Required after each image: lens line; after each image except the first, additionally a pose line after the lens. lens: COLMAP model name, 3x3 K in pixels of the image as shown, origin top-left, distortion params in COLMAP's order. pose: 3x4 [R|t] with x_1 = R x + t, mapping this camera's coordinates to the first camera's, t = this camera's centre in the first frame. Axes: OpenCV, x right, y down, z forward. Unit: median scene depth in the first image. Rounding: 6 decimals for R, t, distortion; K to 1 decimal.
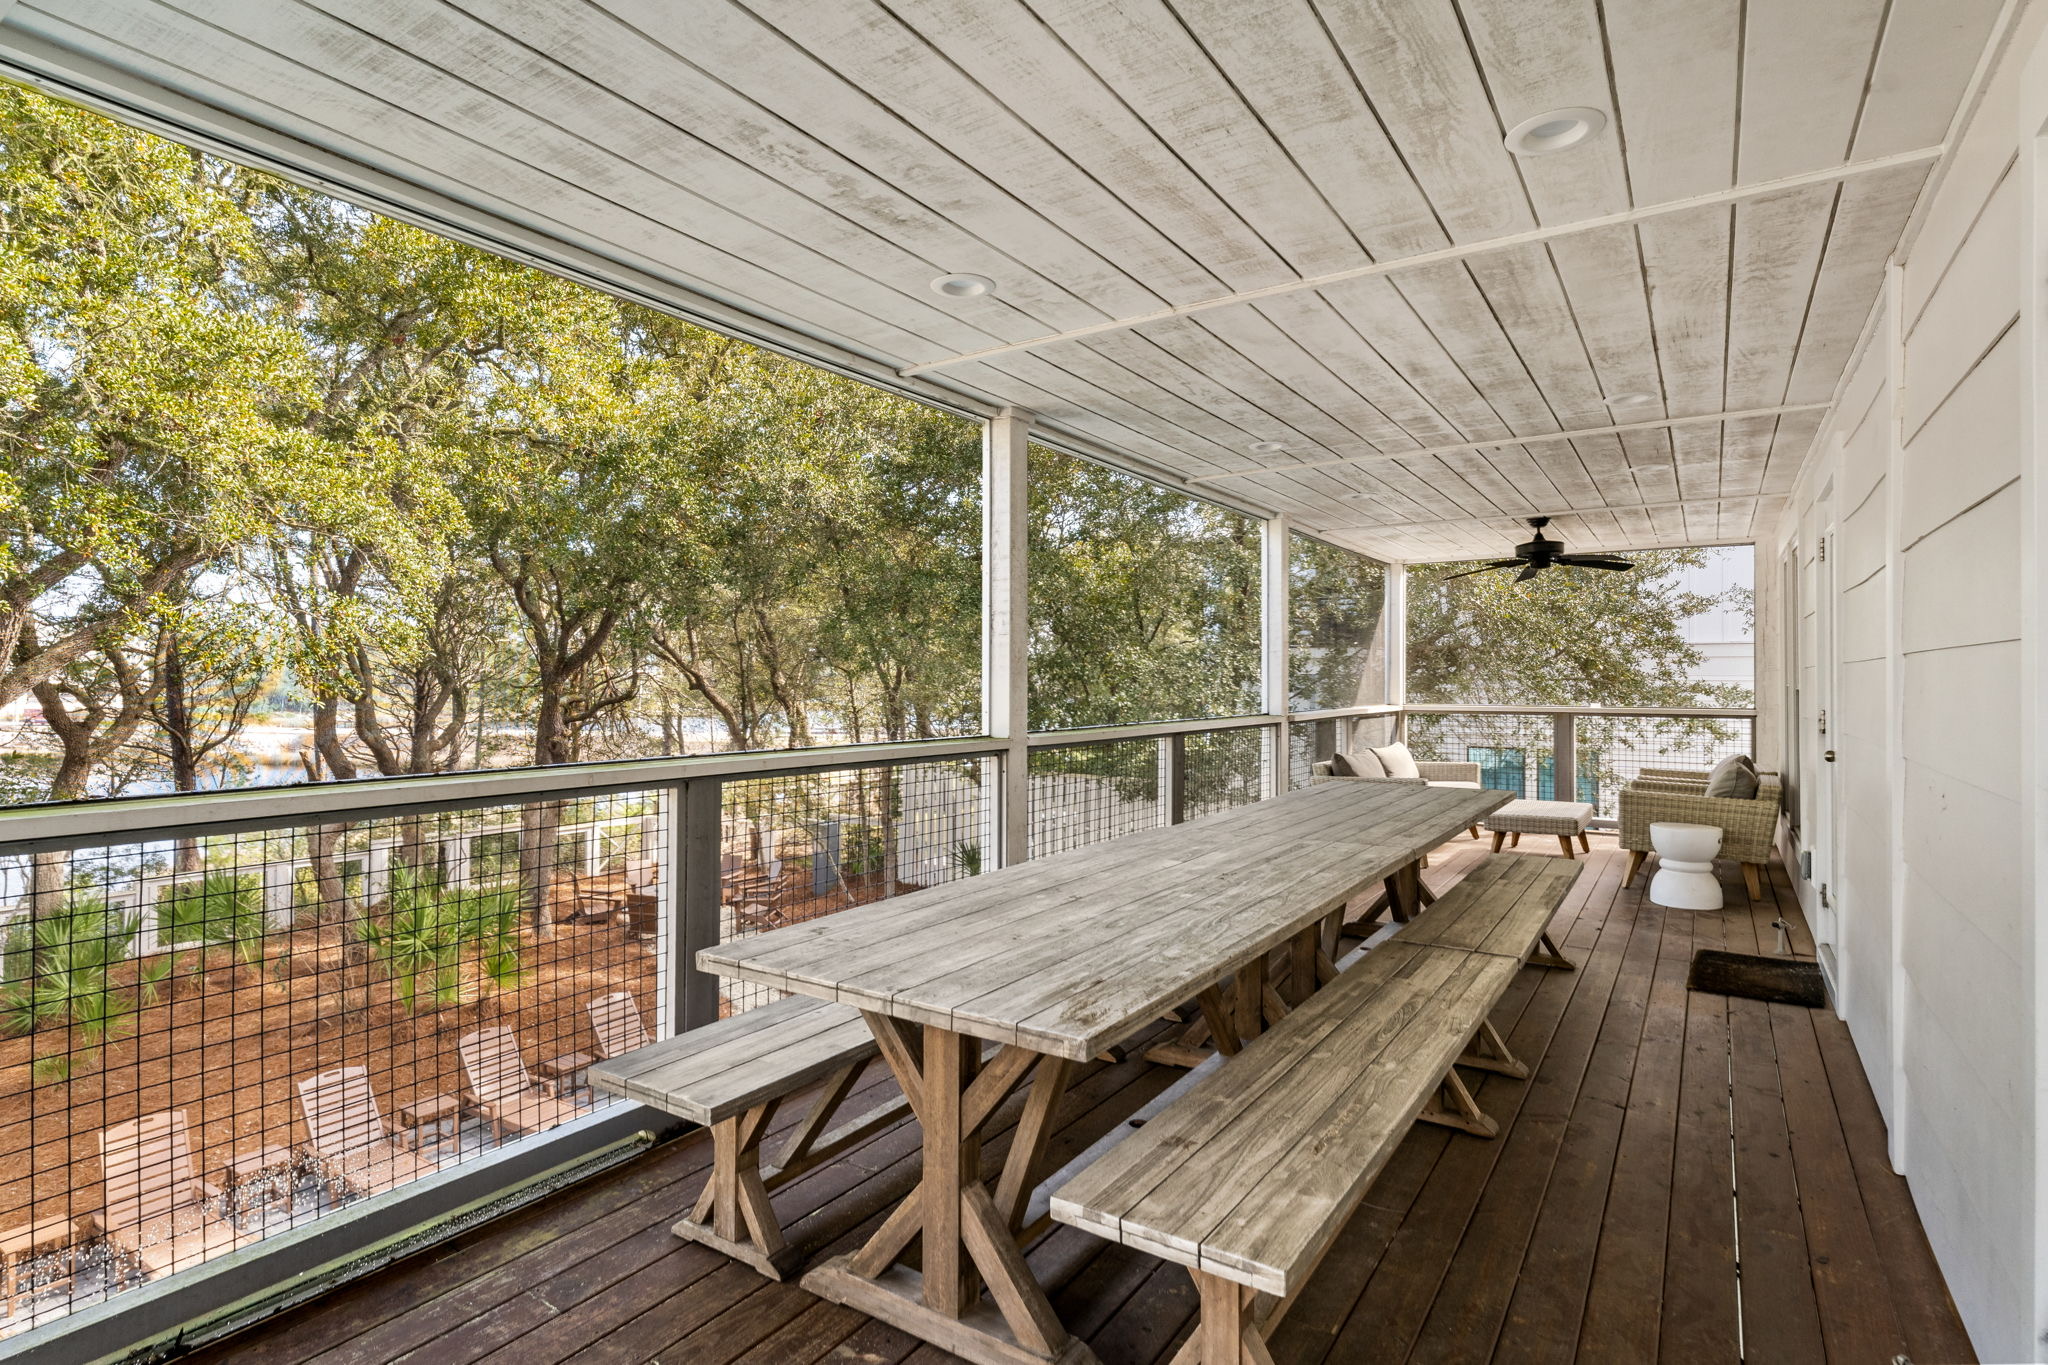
lens RADIAL K [[1086.5, 0, 1039.1], [0, 1086.5, 679.1], [0, 0, 1]] dist [0.004420, 0.000765]
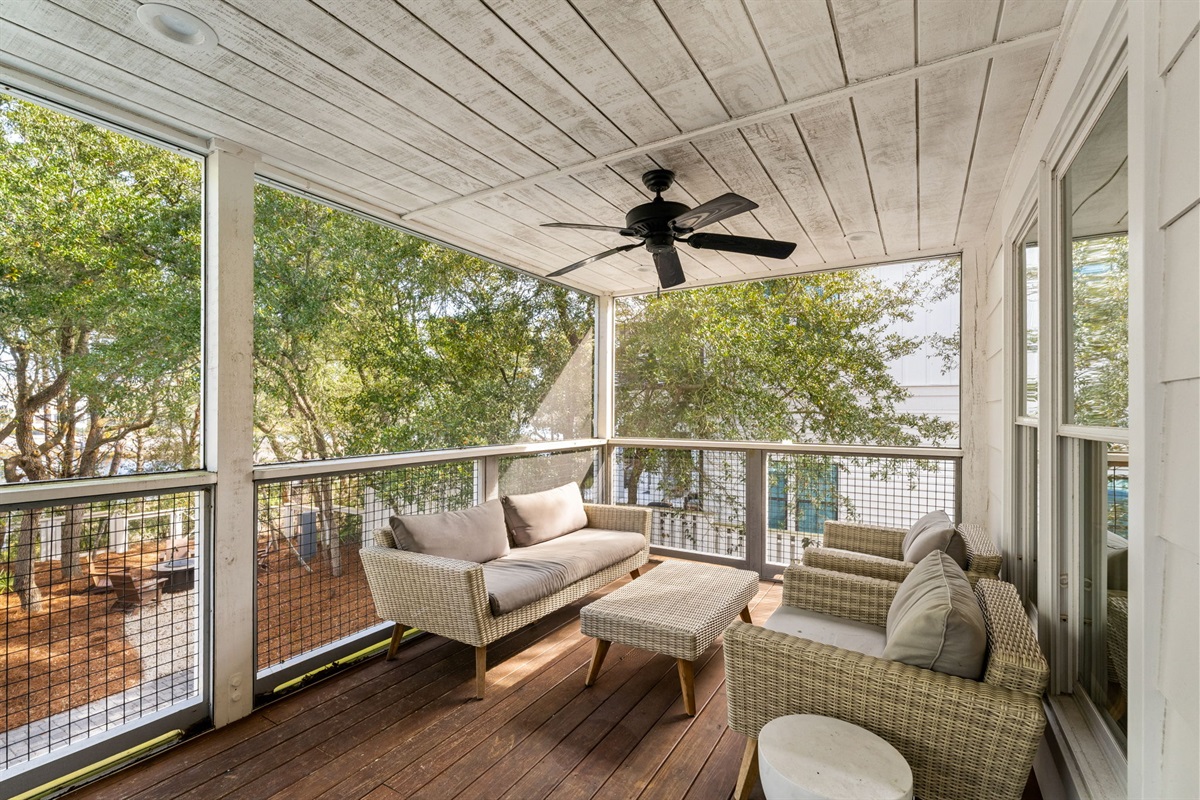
lens RADIAL K [[525.4, 0, 603.0], [0, 525.4, 418.7], [0, 0, 1]] dist [-0.001198, -0.000211]
pose [[0.999915, -0.003204, 0.012620, 0.272883], [0.003079, 0.999946, 0.009887, 0.000549], [-0.012651, -0.009847, 0.999871, 0.437468]]
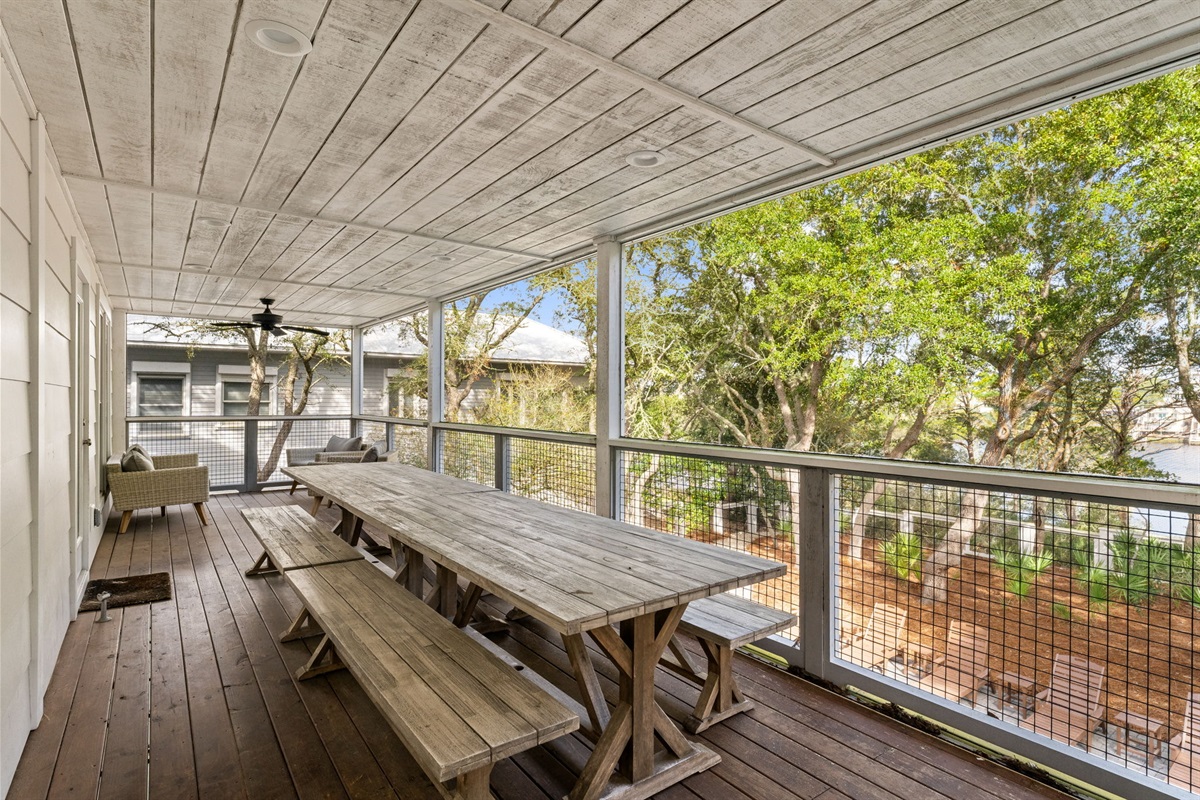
lens RADIAL K [[636.6, 0, 608.9], [0, 636.6, 398.0], [0, 0, 1]] dist [0.004420, 0.000765]
pose [[-0.379220, -0.013891, -0.925202, 3.958852], [-0.008374, 0.999898, -0.011580, 0.023603], [0.925269, 0.003356, -0.379297, 6.304014]]
